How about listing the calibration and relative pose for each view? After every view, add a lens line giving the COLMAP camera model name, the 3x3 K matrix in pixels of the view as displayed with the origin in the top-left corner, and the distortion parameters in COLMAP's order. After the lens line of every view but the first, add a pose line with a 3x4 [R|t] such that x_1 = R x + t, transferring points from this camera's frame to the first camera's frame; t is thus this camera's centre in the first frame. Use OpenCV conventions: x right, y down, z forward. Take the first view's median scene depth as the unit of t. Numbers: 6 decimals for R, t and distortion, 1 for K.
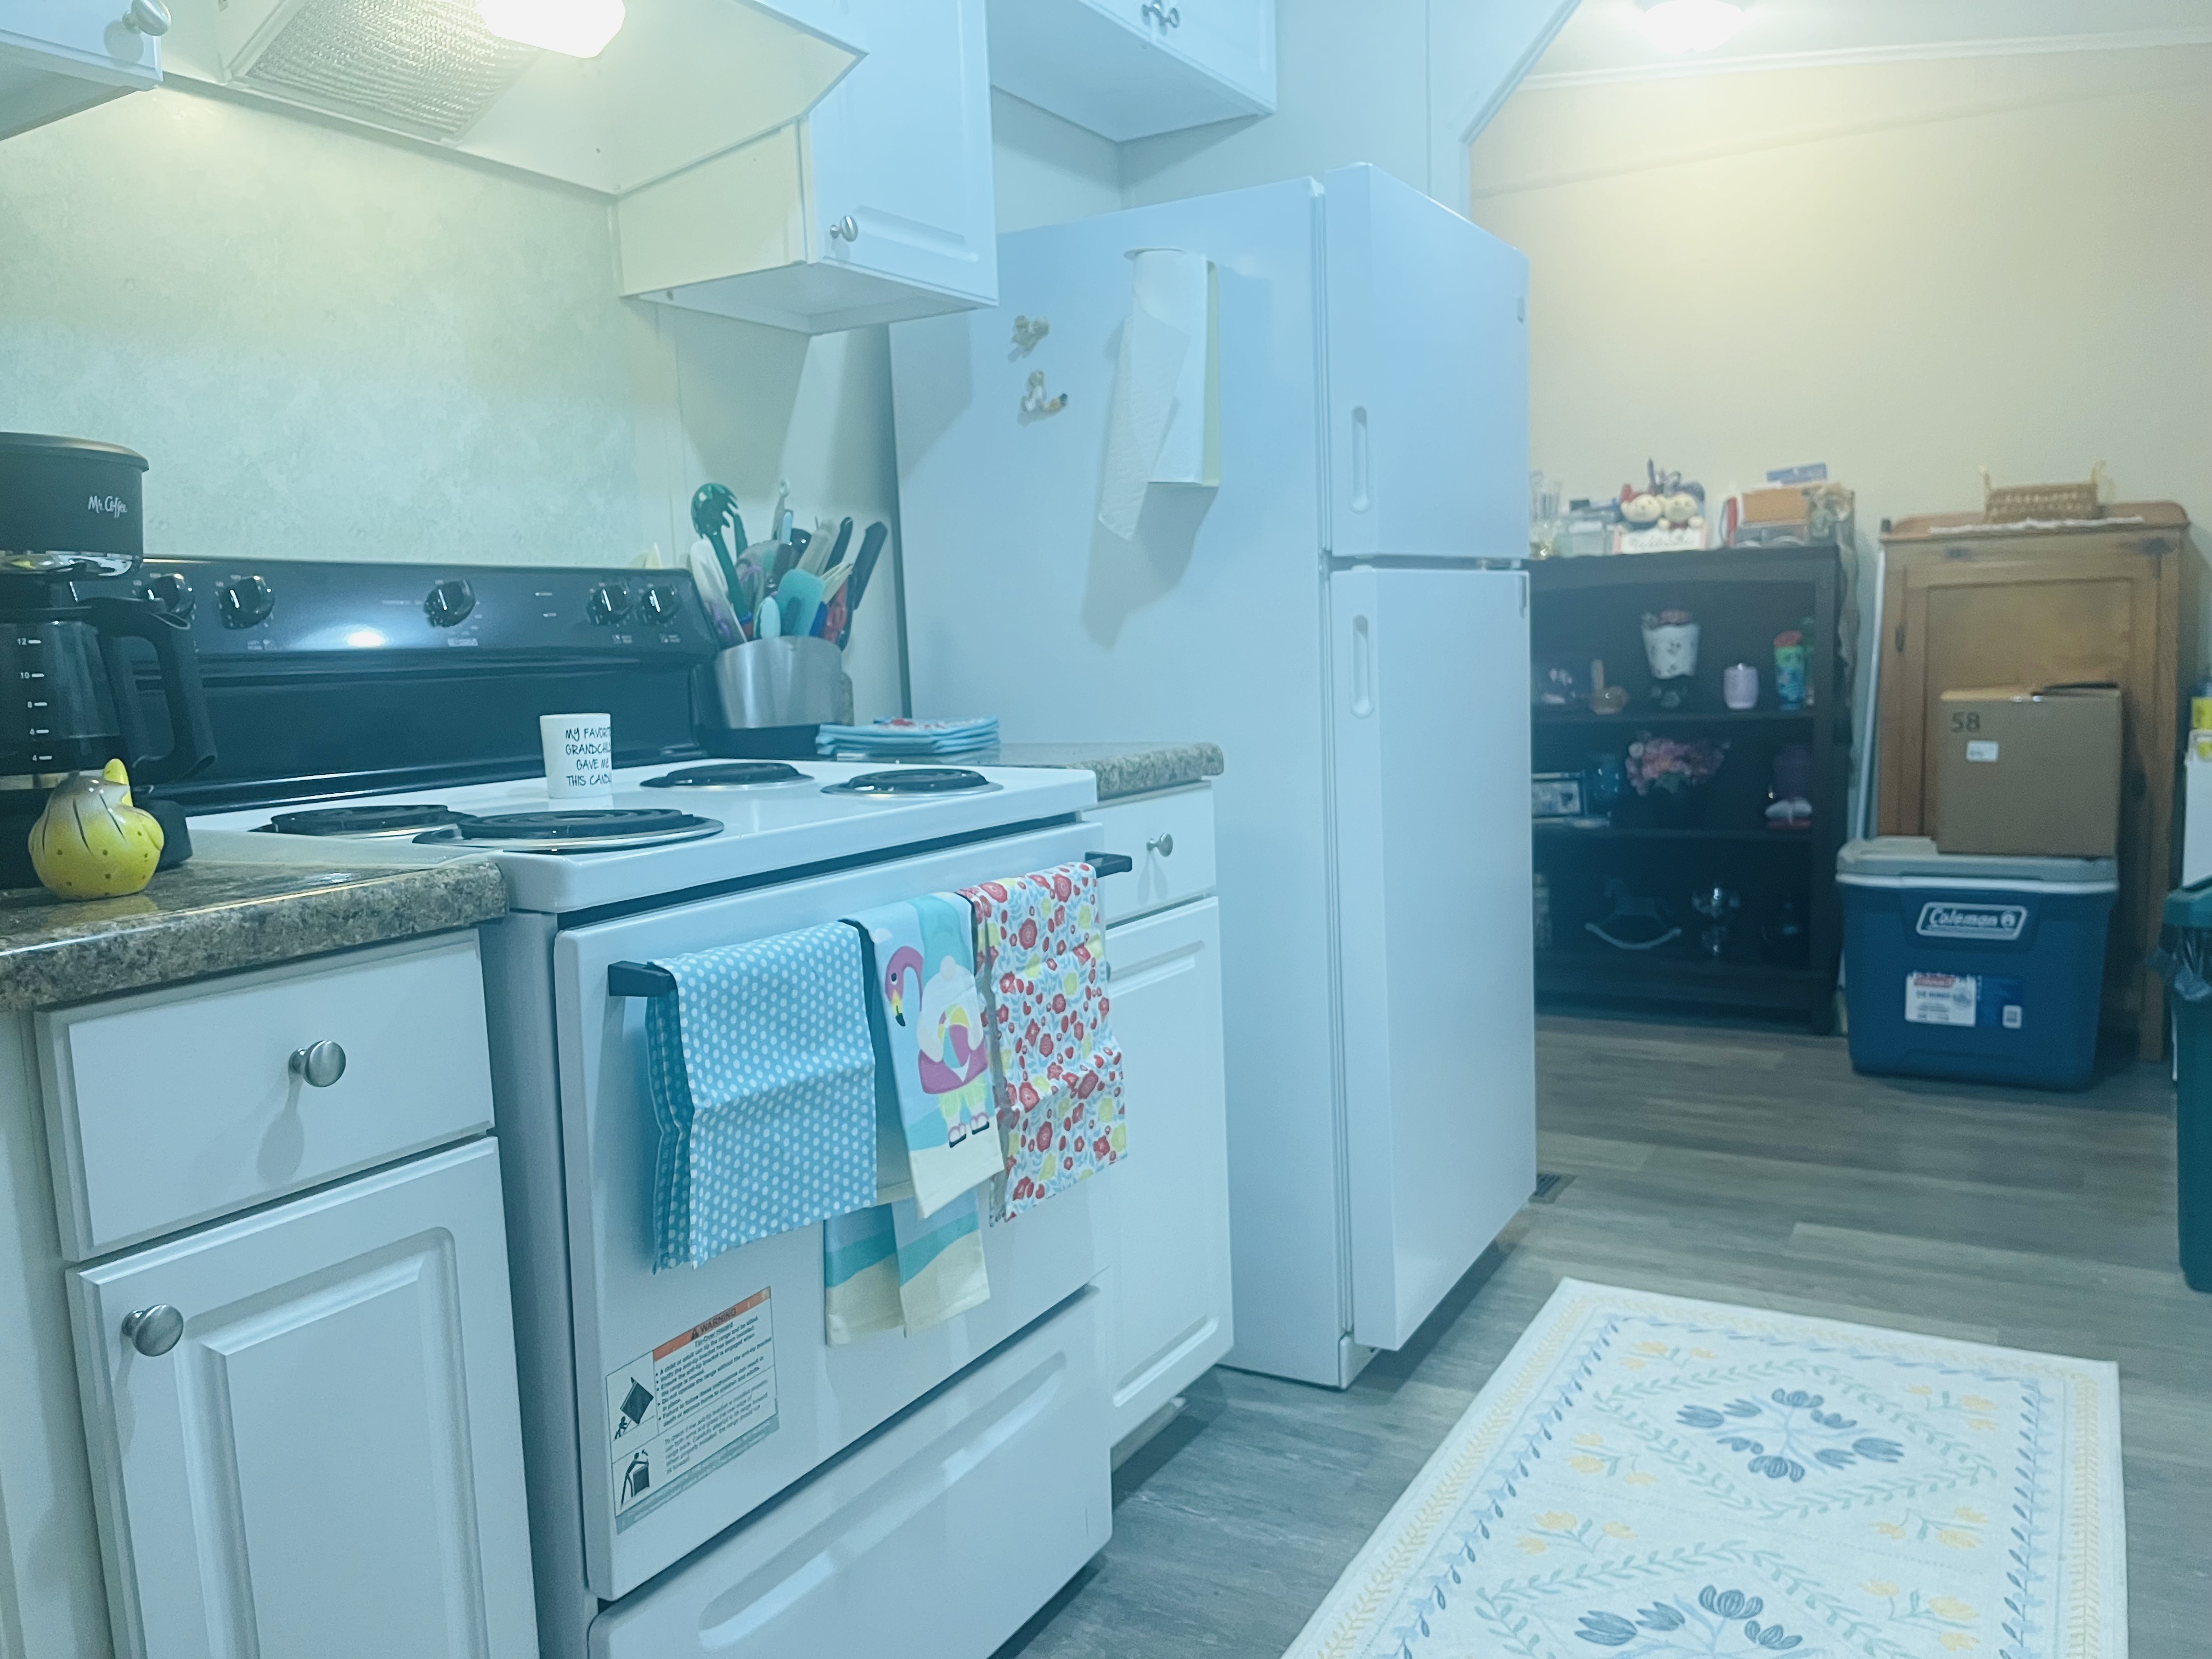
lens RADIAL K [[1681.2, 0, 1107.2], [0, 1681.2, 837.9], [0, 0, 1]] dist [0.053119, -0.083209]
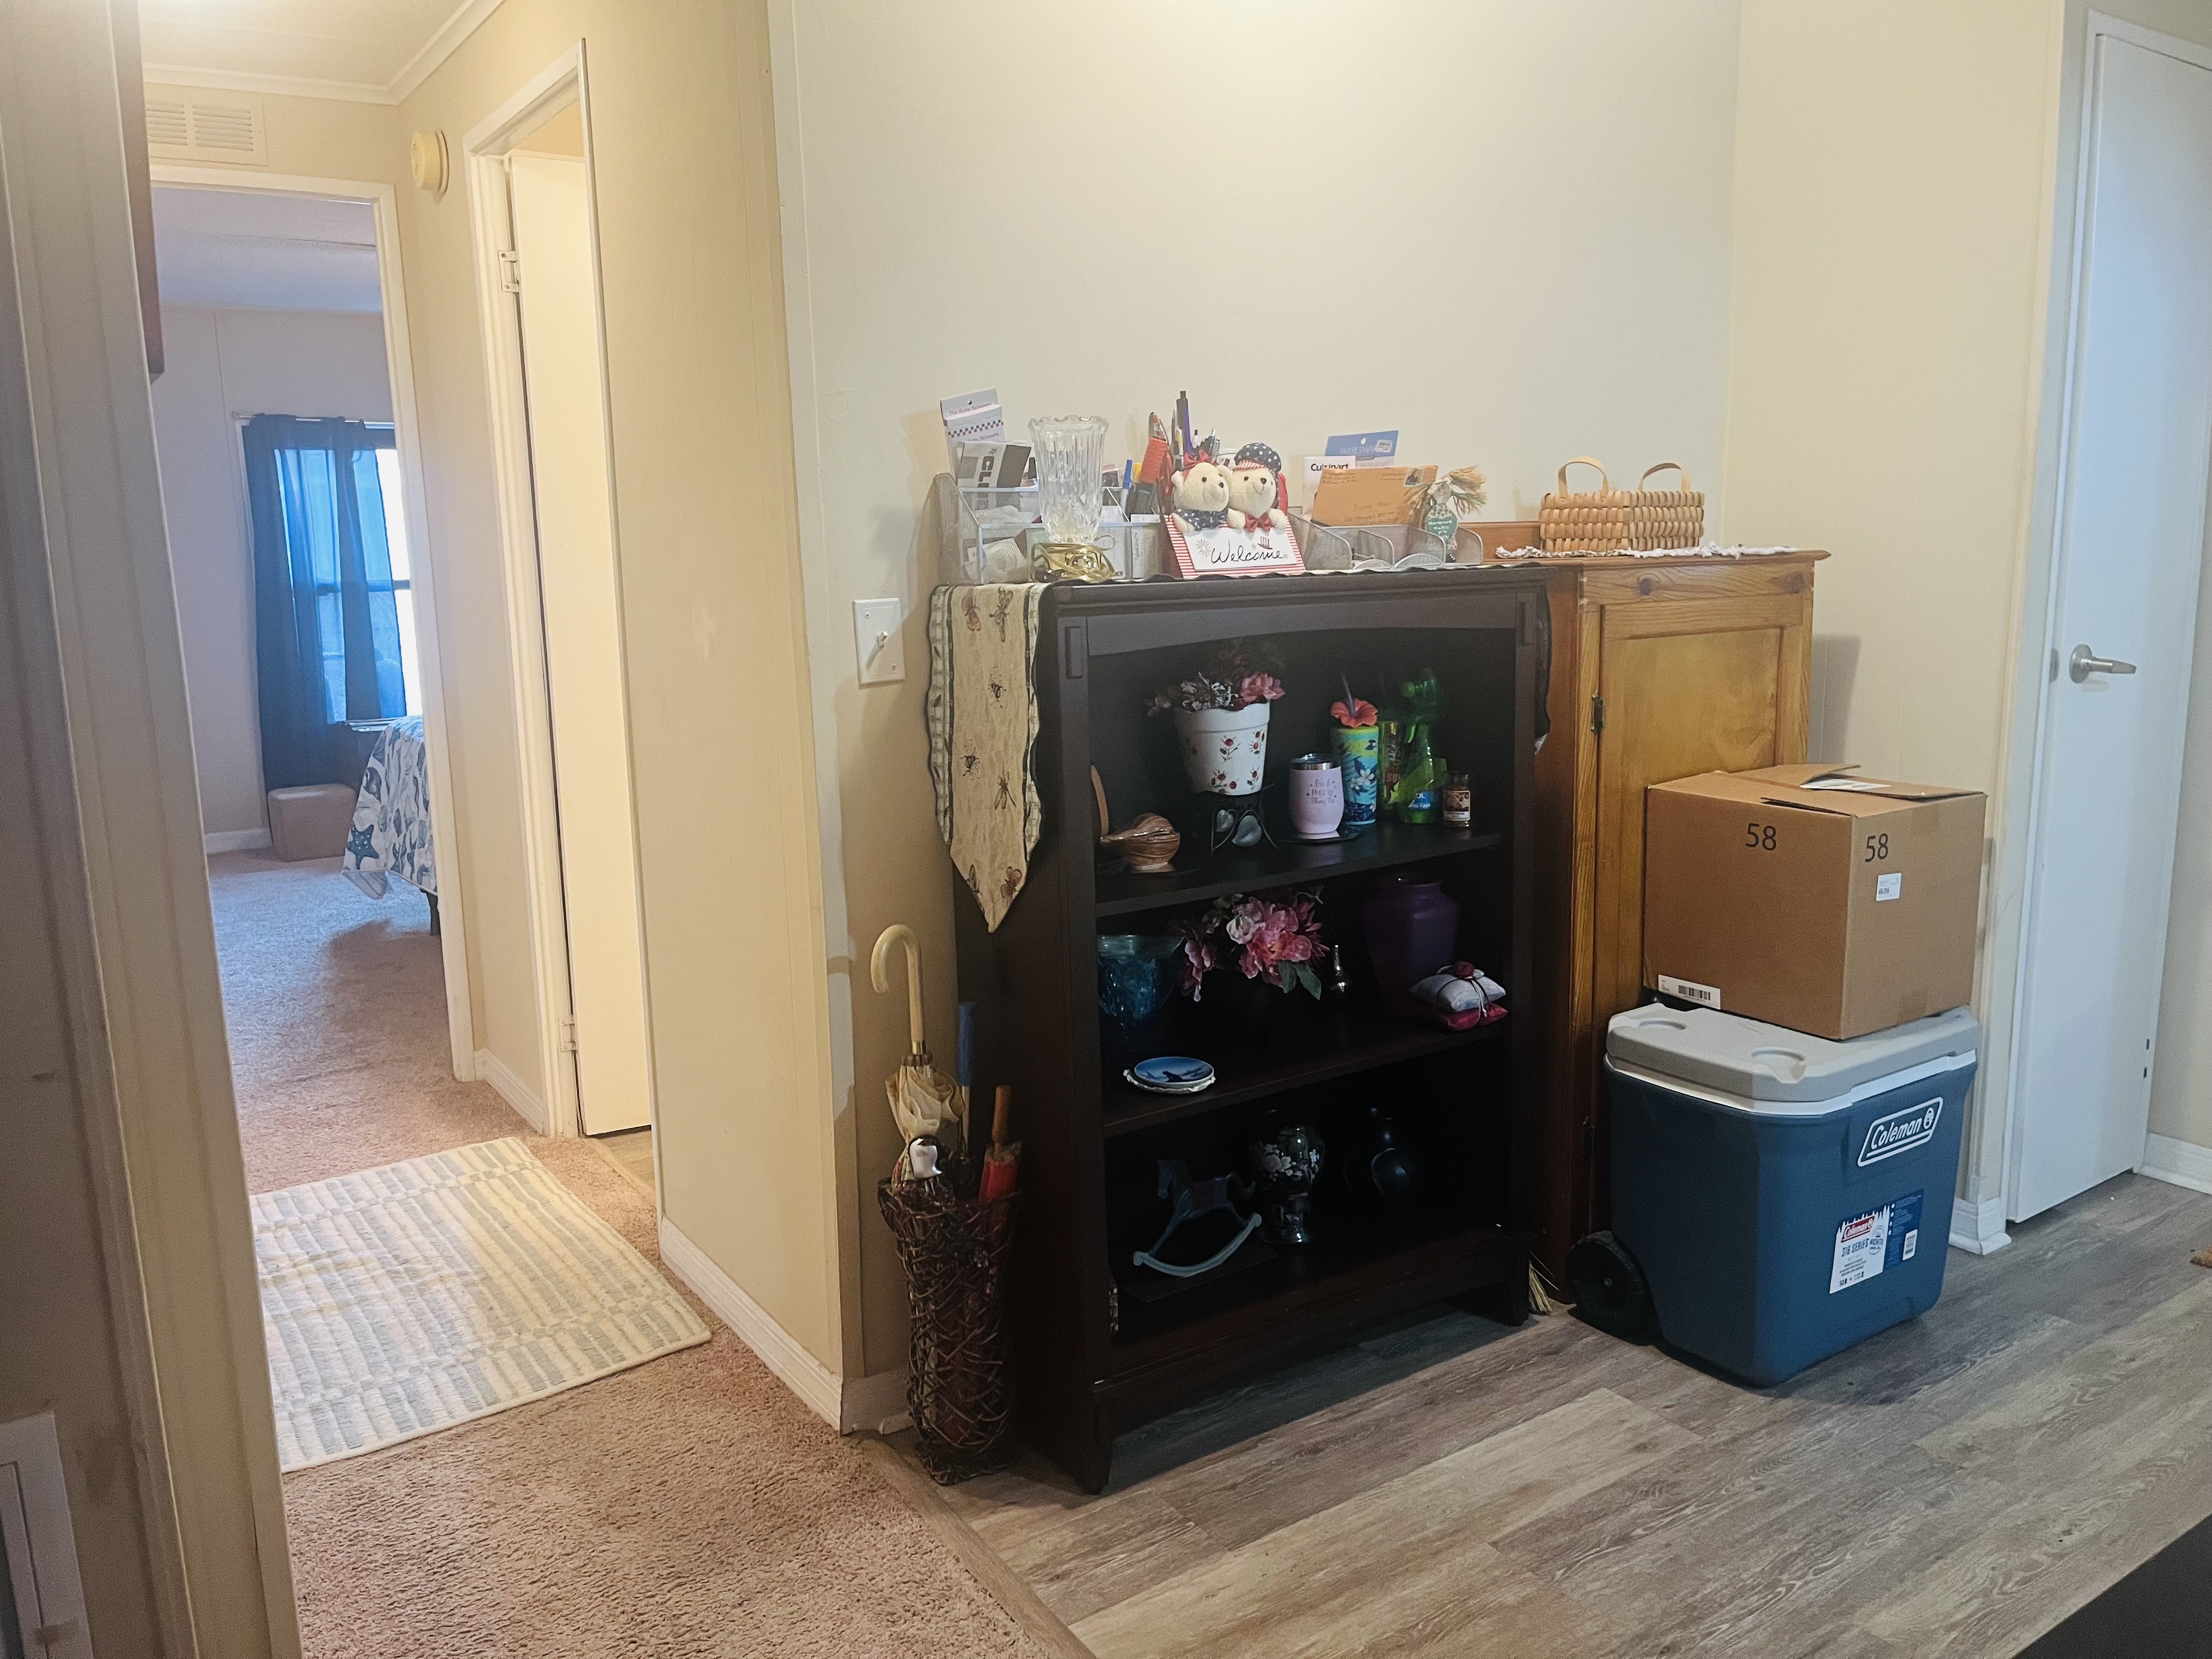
lens RADIAL K [[1681.2, 0, 1104.6], [0, 1681.2, 845.0], [0, 0, 1]] dist [0.053119, -0.083209]
pose [[0.439866, -0.136742, 0.887592, -0.218944], [0.110367, 0.989079, 0.097682, -0.161816], [-0.891256, 0.054994, 0.450154, 0.927977]]
